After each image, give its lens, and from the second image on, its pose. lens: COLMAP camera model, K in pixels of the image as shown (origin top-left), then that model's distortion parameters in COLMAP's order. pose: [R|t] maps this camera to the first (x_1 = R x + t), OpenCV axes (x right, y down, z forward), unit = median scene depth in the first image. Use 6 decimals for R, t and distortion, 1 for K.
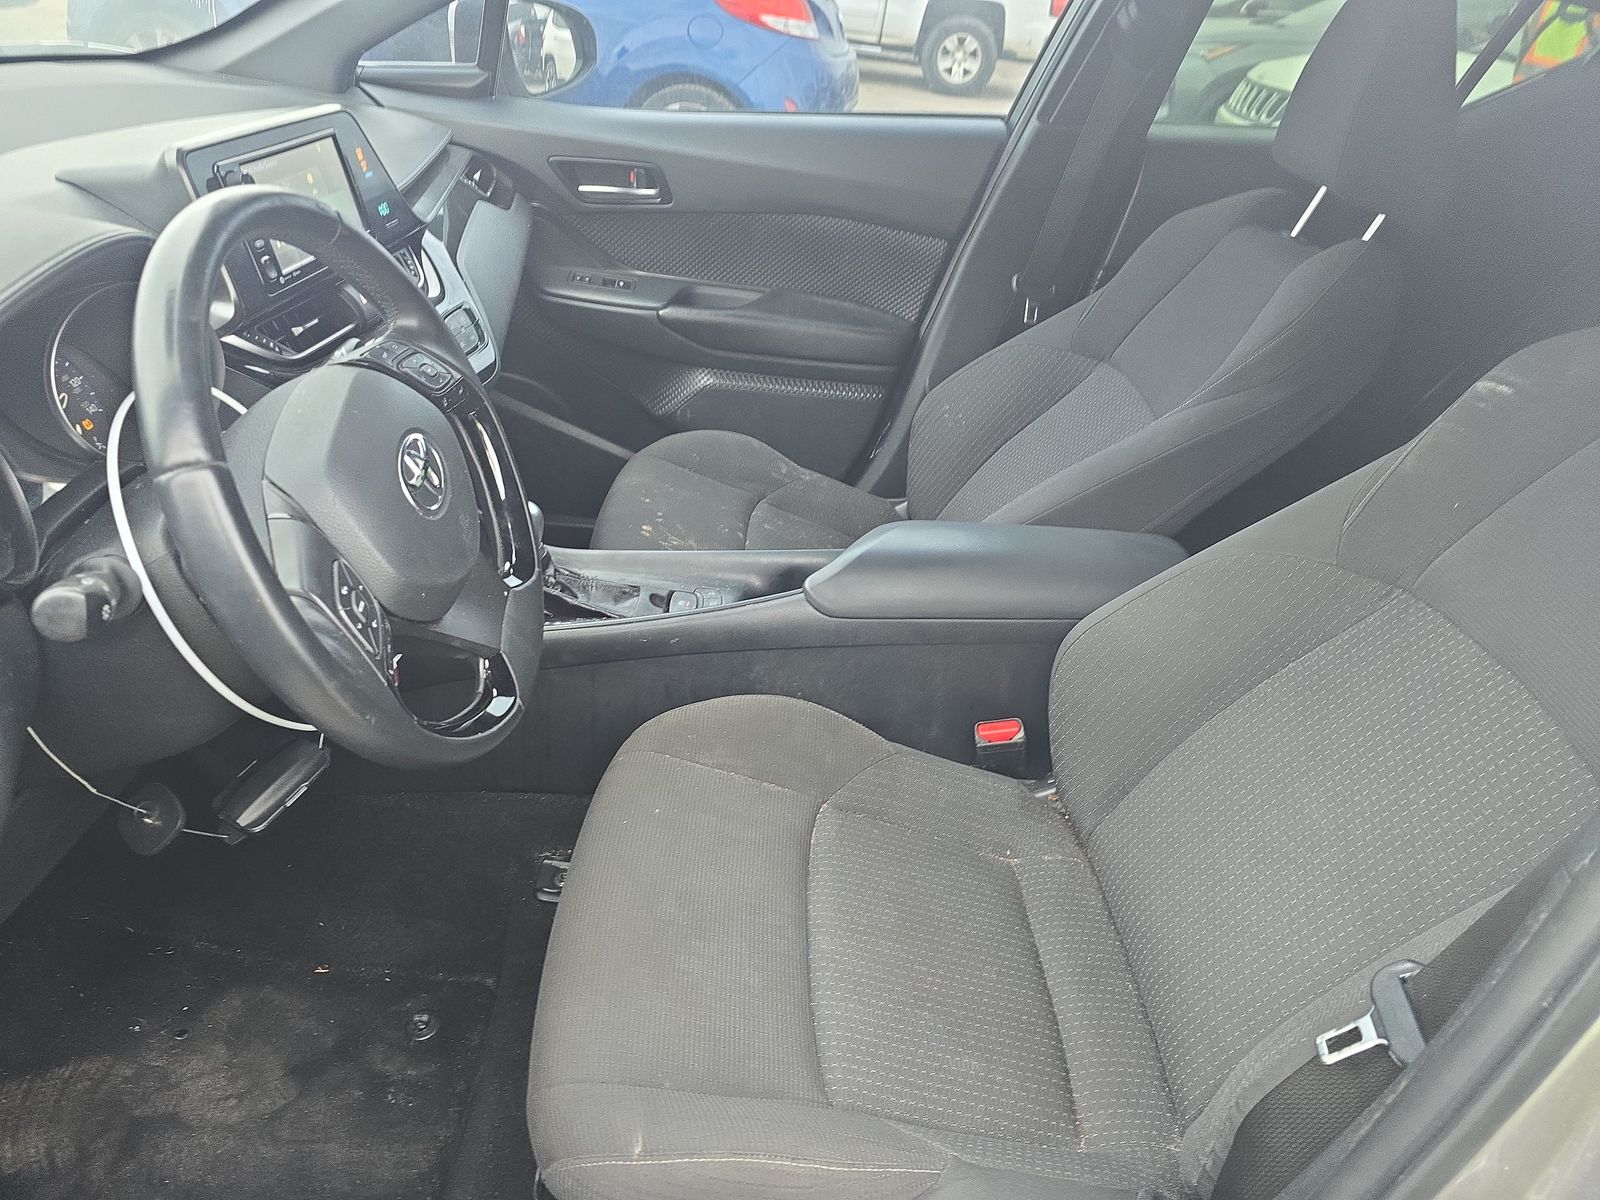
lens RADIAL K [[1102.6, 0, 795.0], [0, 1102.6, 598.3], [0, 0, 1]] dist [0.040798, -0.037585]
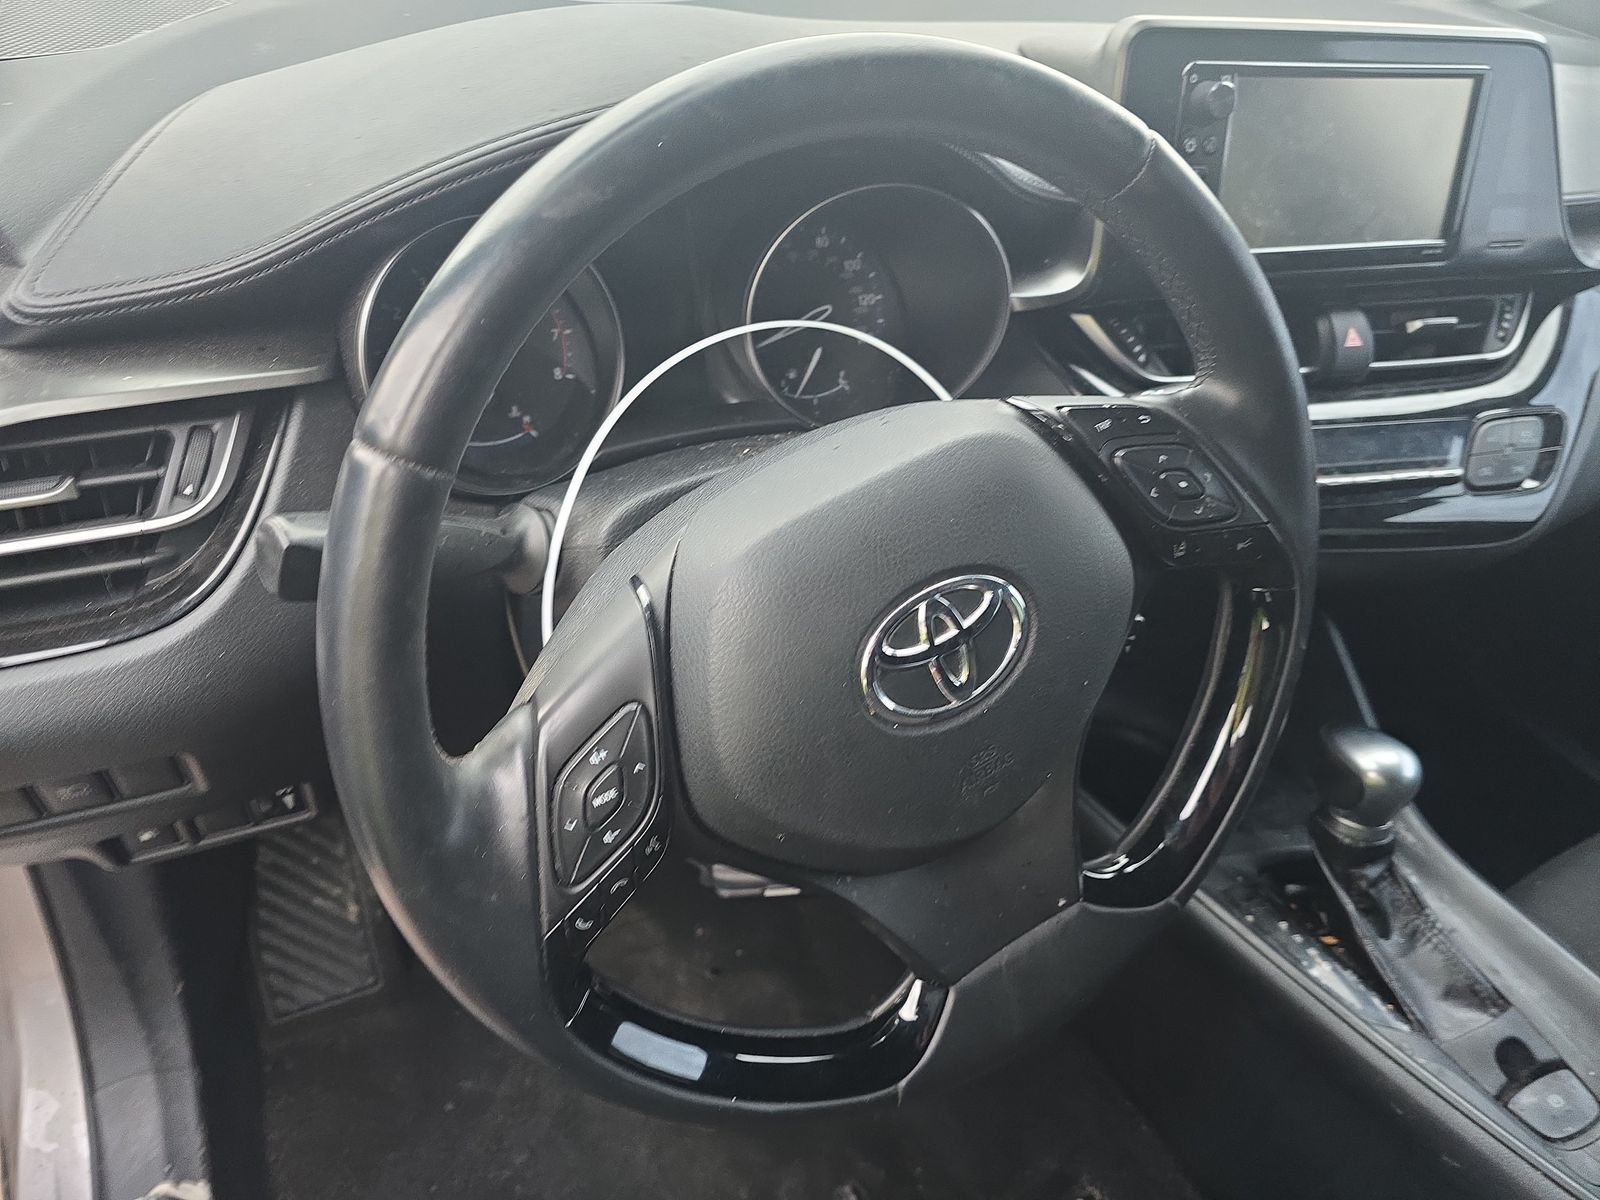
lens RADIAL K [[1116.9, 0, 806.9], [0, 1116.9, 630.2], [0, 0, 1]] dist [0.013351, 0.000149]
pose [[0.436240, 0.528860, -0.728012, 0.007367], [-0.504281, 0.813754, 0.288972, -0.143984], [0.745249, 0.241062, 0.621686, 0.384077]]
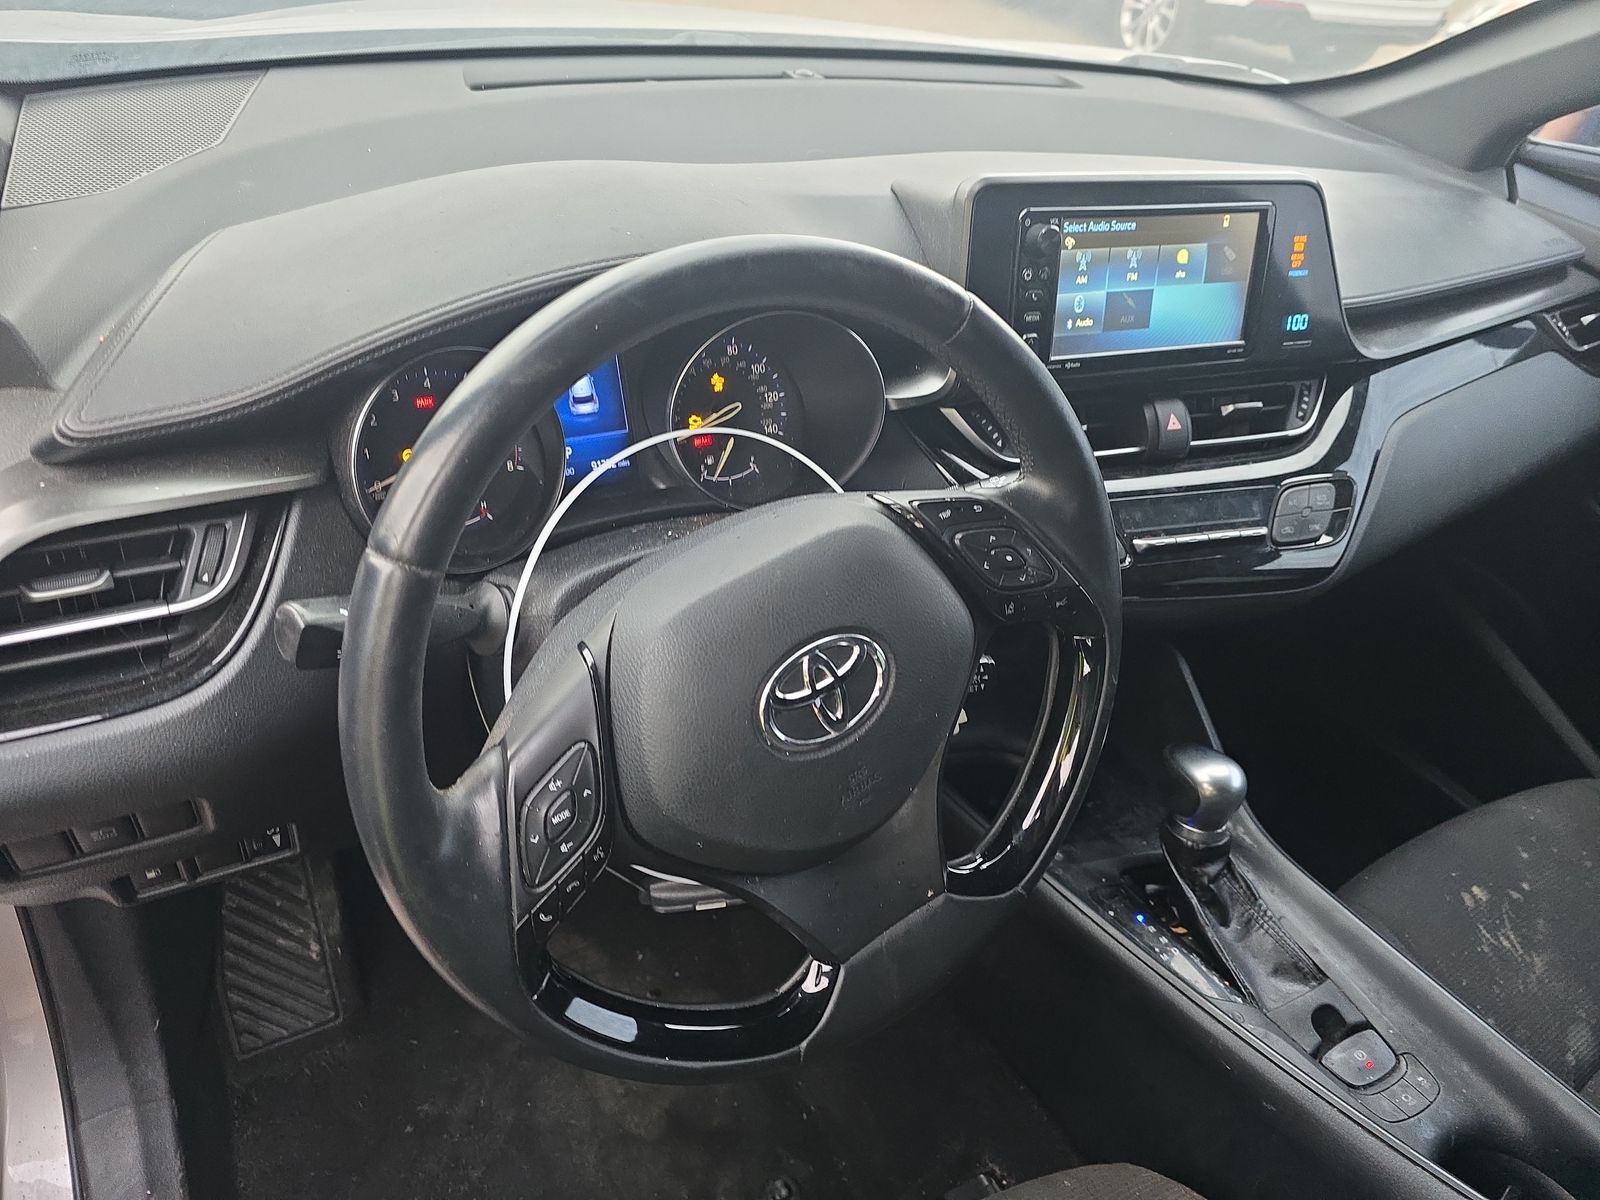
lens RADIAL K [[1102.6, 0, 795.0], [0, 1102.6, 598.3], [0, 0, 1]] dist [0.040798, -0.037585]
pose [[0.483299, 0.469538, -0.738888, 0.077842], [-0.494246, 0.842975, 0.212401, -0.179419], [0.722595, 0.262539, 0.639477, 0.333264]]
